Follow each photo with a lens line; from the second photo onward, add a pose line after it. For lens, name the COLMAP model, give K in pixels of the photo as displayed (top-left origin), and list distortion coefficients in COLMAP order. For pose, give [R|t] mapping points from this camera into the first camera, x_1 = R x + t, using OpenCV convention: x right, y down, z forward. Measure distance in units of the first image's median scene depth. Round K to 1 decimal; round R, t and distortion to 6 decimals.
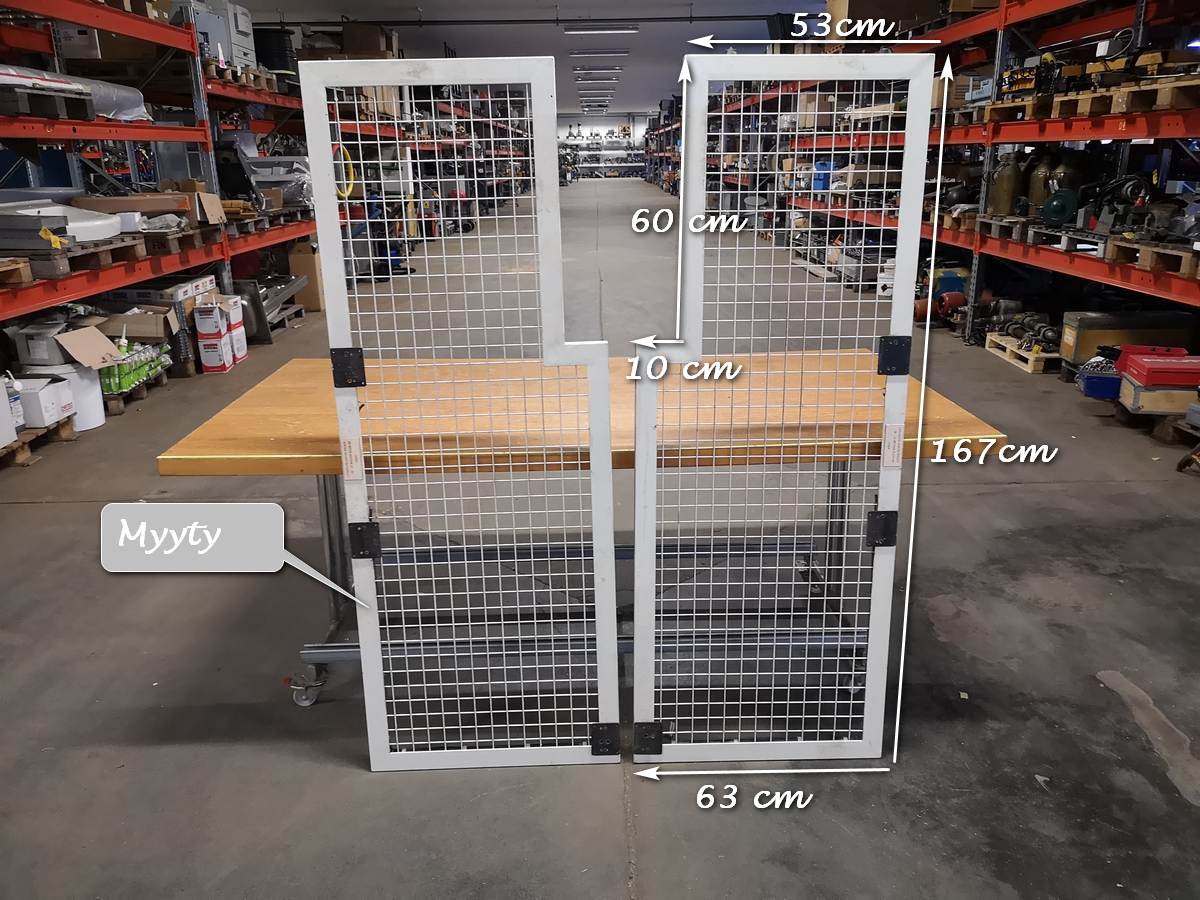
lens RADIAL K [[916.5, 0, 602.8], [0, 916.5, 458.9], [0, 0, 1]] dist [0.057737, -0.064068]
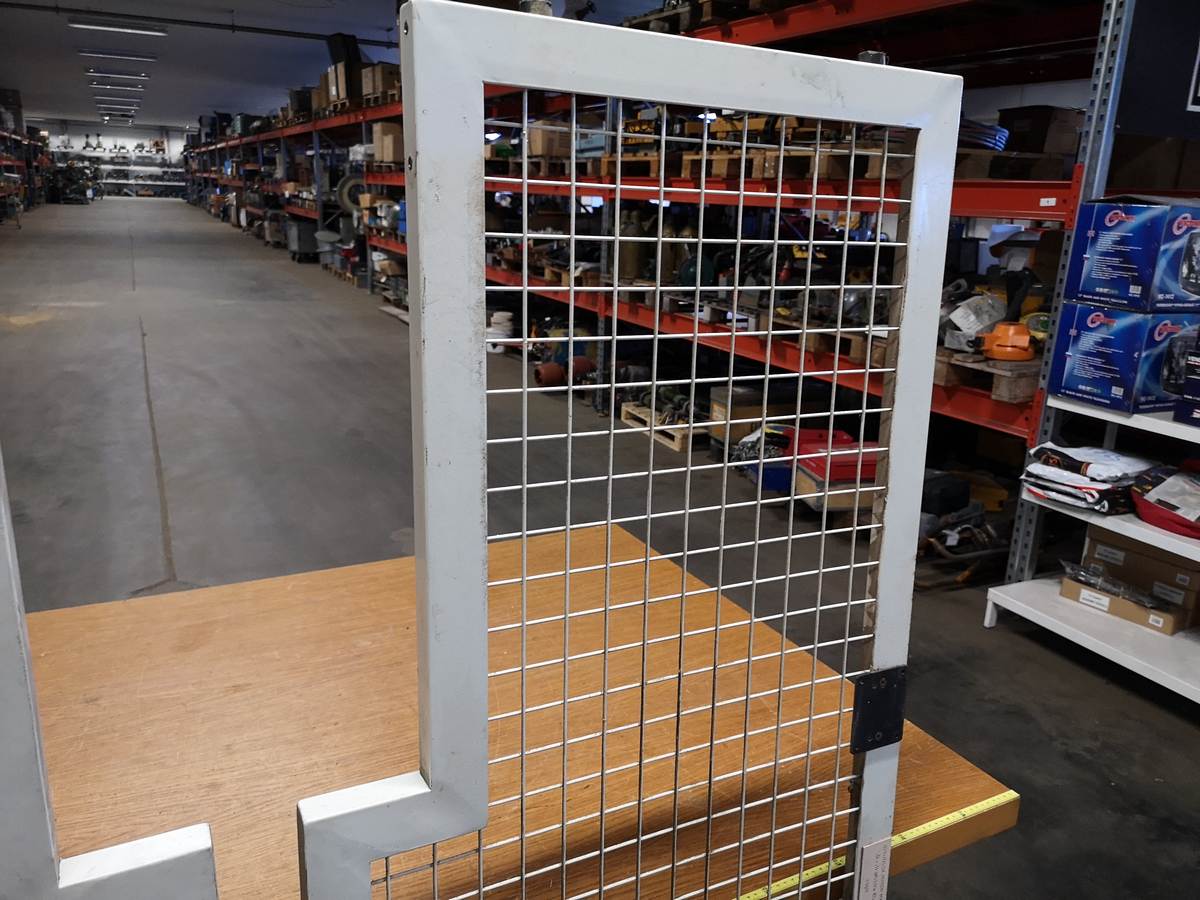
lens RADIAL K [[916.5, 0, 602.8], [0, 916.5, 458.9], [0, 0, 1]] dist [0.057737, -0.064068]
pose [[0.898329, -0.072868, 0.433237, -0.000064], [0.085691, 0.996270, -0.010115, -0.075295], [-0.430884, 0.046211, 0.901223, 0.194308]]
